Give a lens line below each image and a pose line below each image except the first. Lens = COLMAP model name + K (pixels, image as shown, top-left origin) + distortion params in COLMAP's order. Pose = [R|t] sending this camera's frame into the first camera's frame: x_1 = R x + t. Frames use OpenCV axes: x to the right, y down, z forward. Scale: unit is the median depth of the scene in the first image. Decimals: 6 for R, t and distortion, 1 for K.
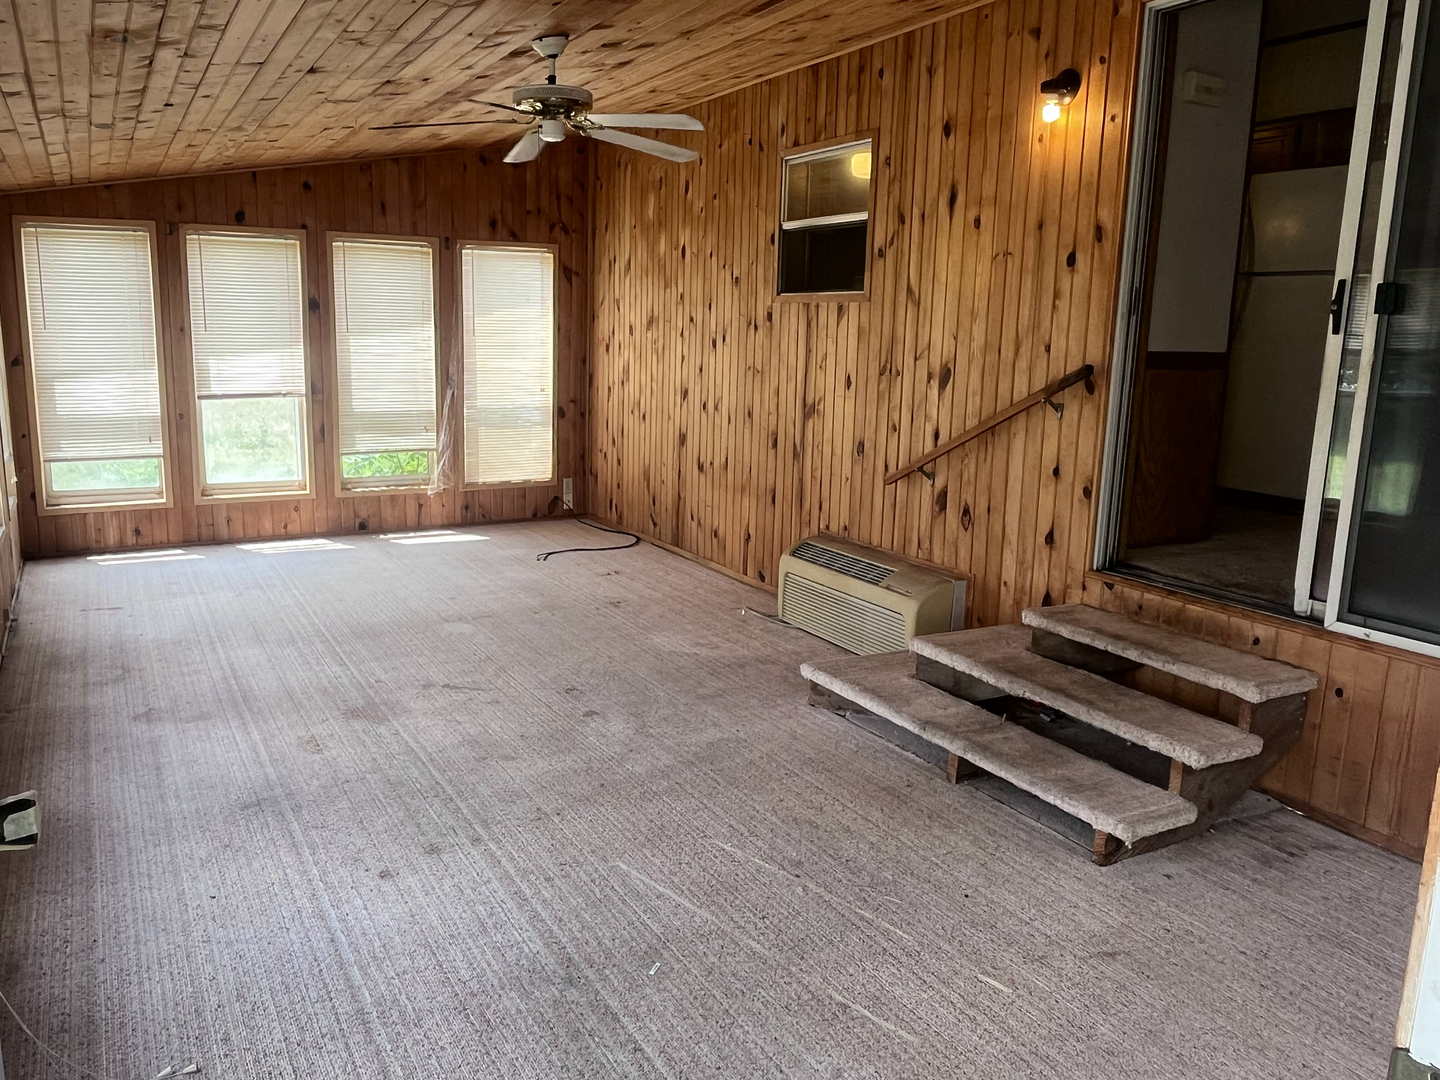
lens RADIAL K [[1076.5, 0, 718.6], [0, 1076.5, 545.8], [0, 0, 1]] dist [-0.003417, -0.004705]
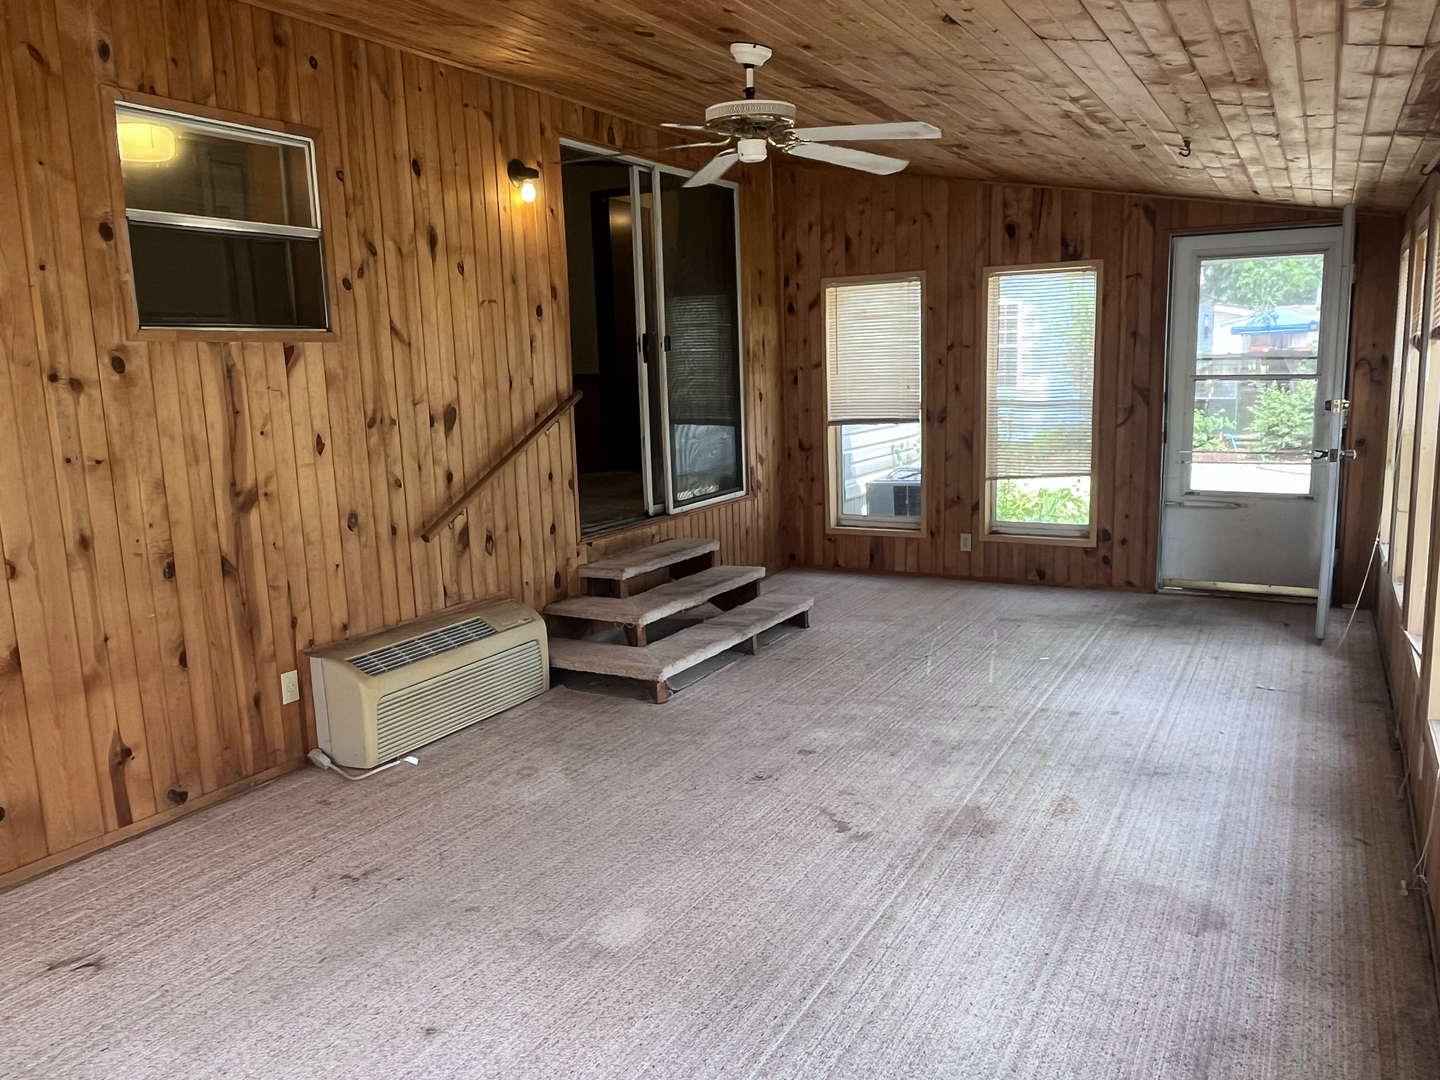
lens RADIAL K [[1094.8, 0, 720.0], [0, 1094.8, 540.0], [0, 0, 1]] dist [-0.008221, -0.000842]
pose [[-0.519674, -0.150935, 0.840926, -0.779633], [0.181366, 0.942349, 0.281219, -0.285483], [-0.834892, 0.298658, -0.462340, 1.274225]]
